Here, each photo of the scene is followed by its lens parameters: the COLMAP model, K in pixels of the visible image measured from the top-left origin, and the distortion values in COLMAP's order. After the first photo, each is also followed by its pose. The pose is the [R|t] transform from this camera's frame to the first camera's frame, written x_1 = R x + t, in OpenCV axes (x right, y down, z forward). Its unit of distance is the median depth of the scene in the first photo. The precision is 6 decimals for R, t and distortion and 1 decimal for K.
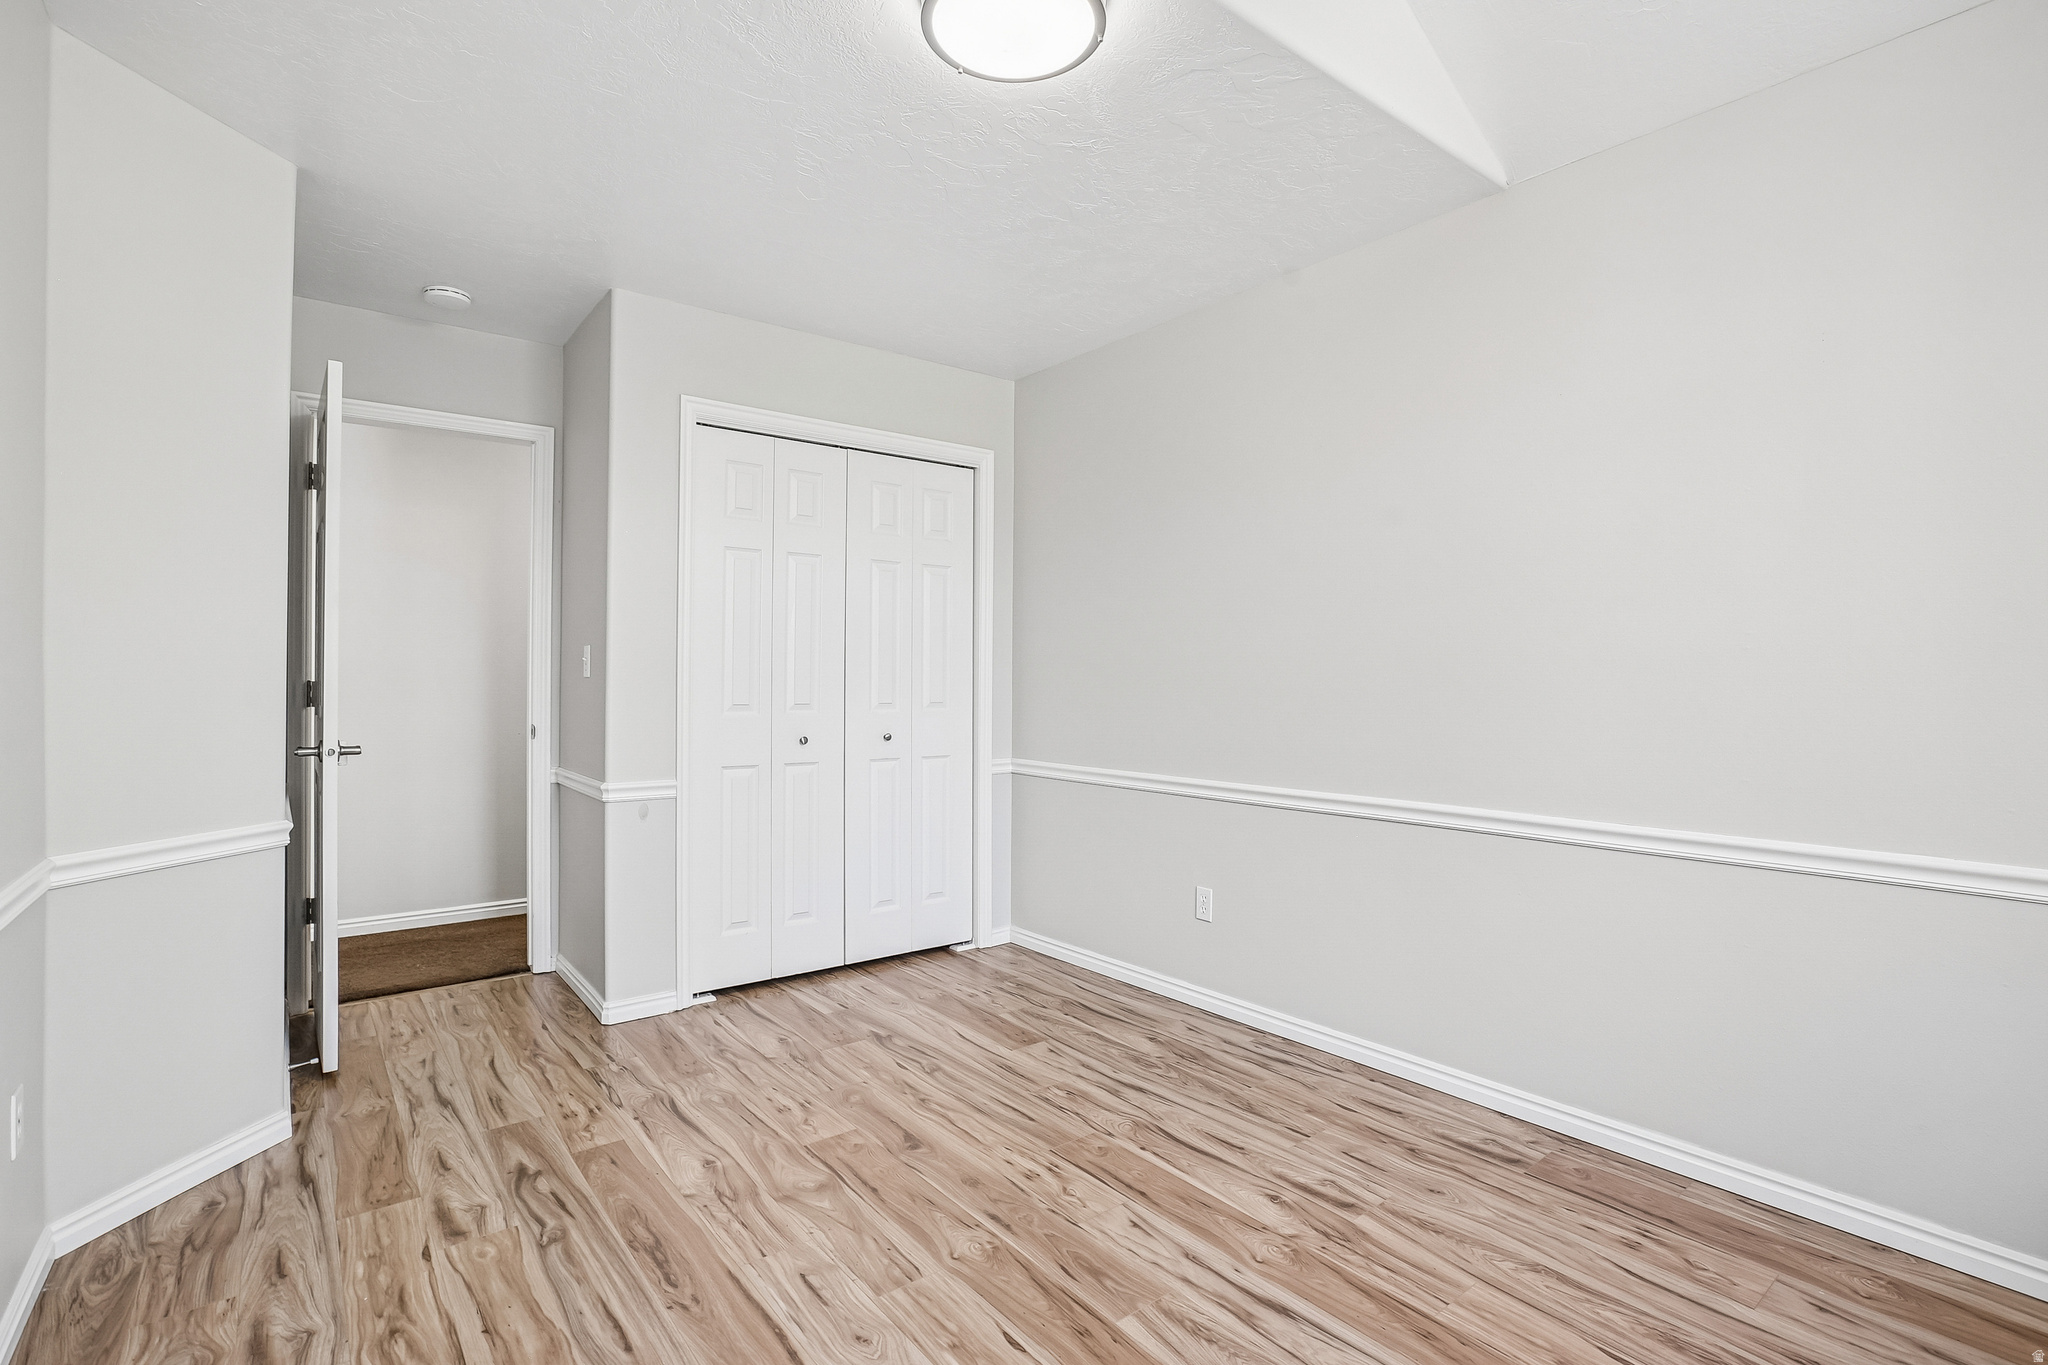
lens RADIAL K [[963.9, 0, 1025.8], [0, 963.9, 685.3], [0, 0, 1]] dist [-0.045091, 0.016432]
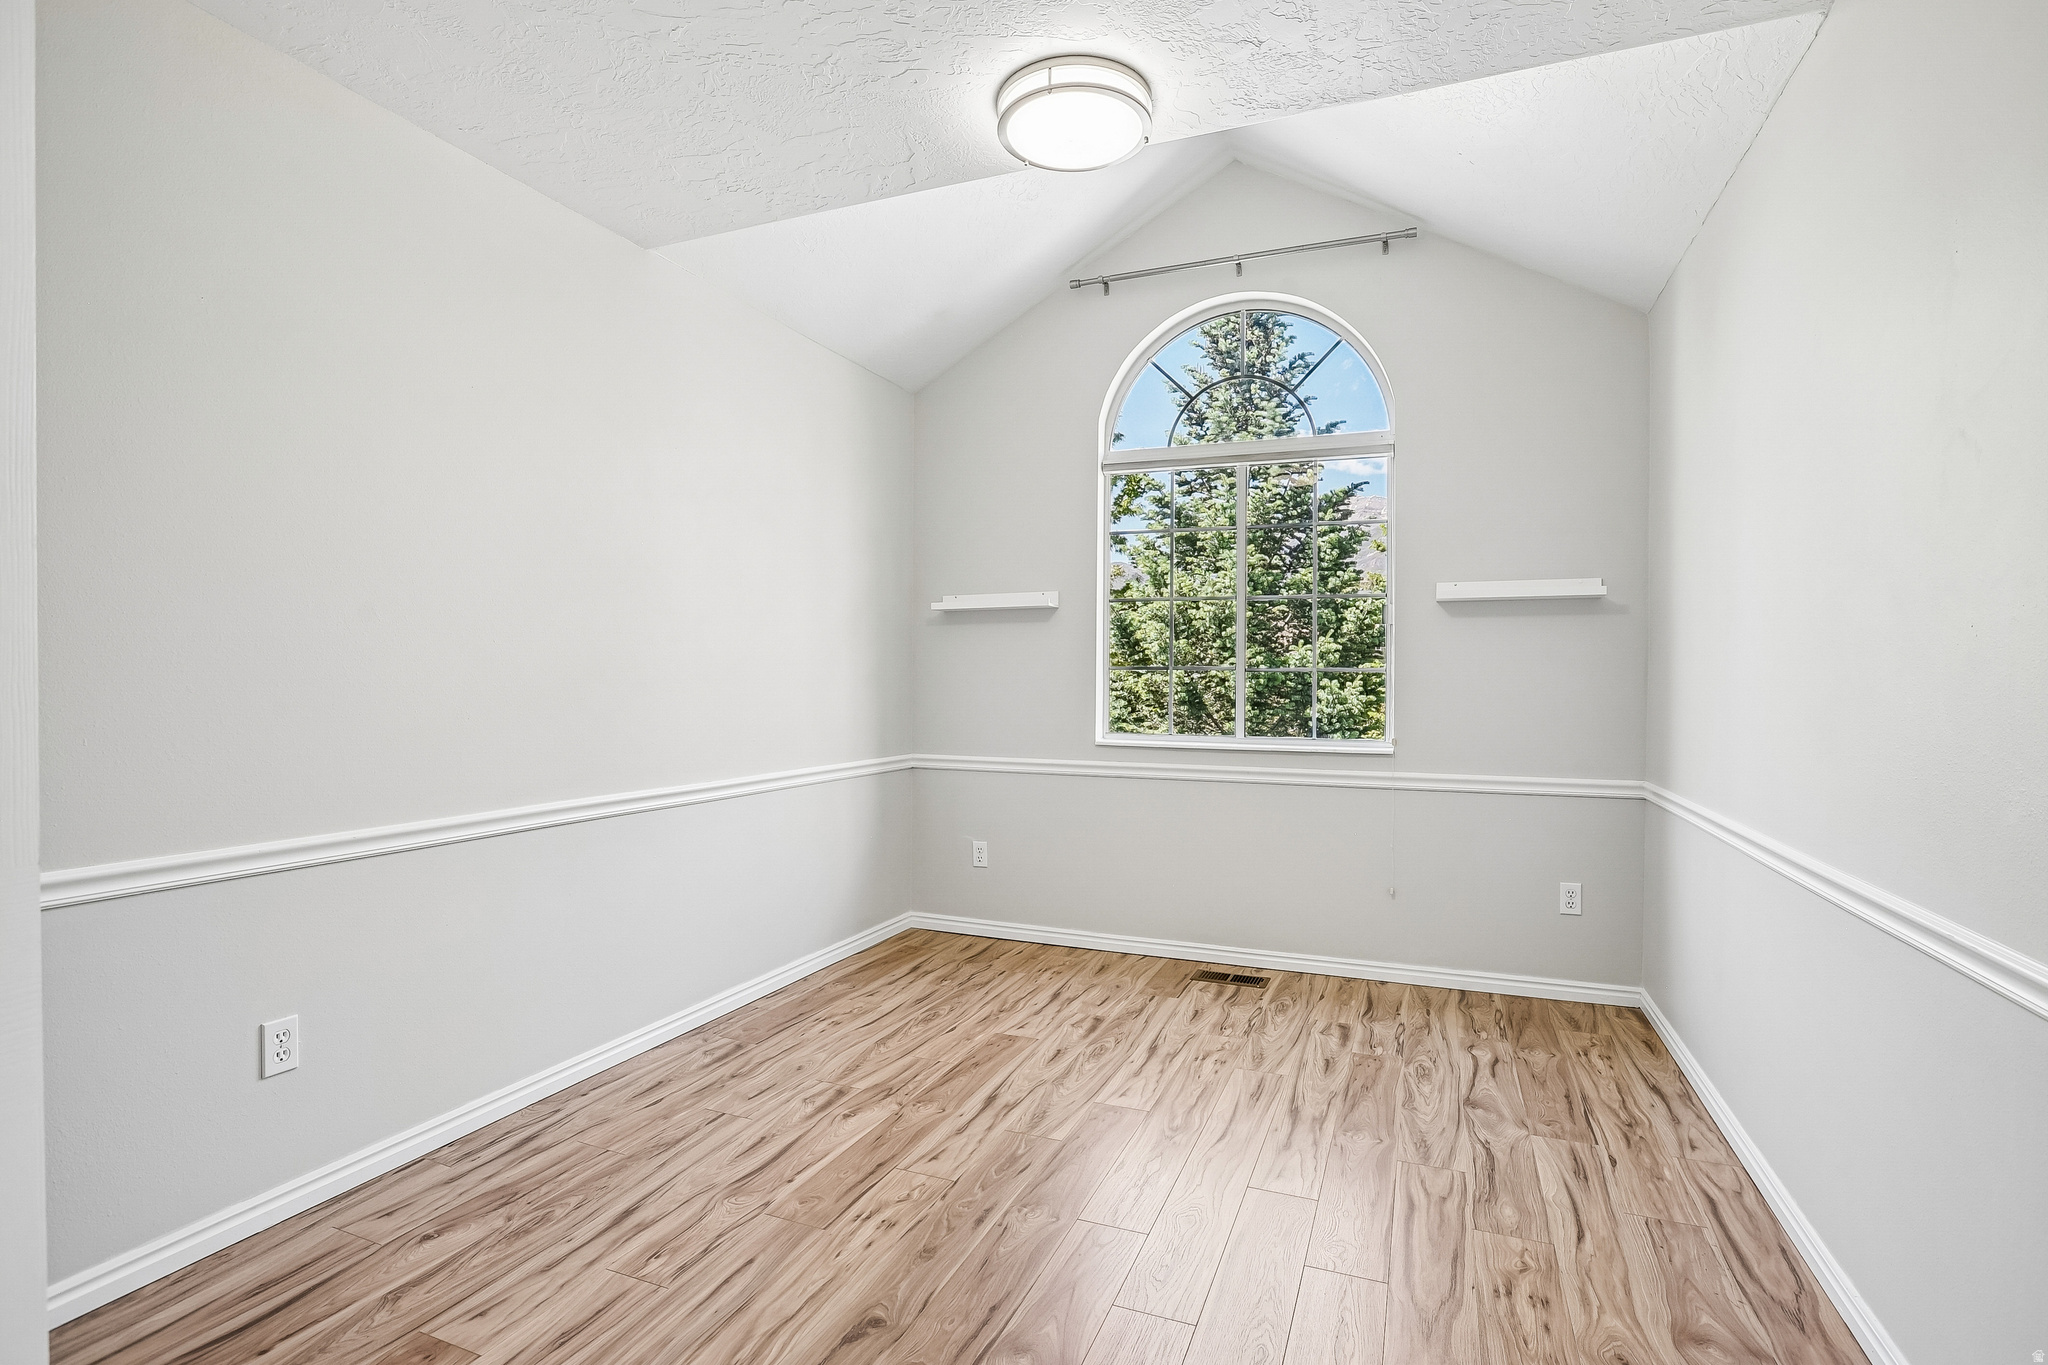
lens RADIAL K [[1000.2, 0, 1024.5], [0, 1000.2, 674.9], [0, 0, 1]] dist [-0.001378, -0.000024]
pose [[-0.495245, 0.000728, 0.868753, -0.838766], [-0.002954, 0.999992, -0.002522, -0.004323], [-0.868748, -0.003816, -0.495239, 1.291943]]
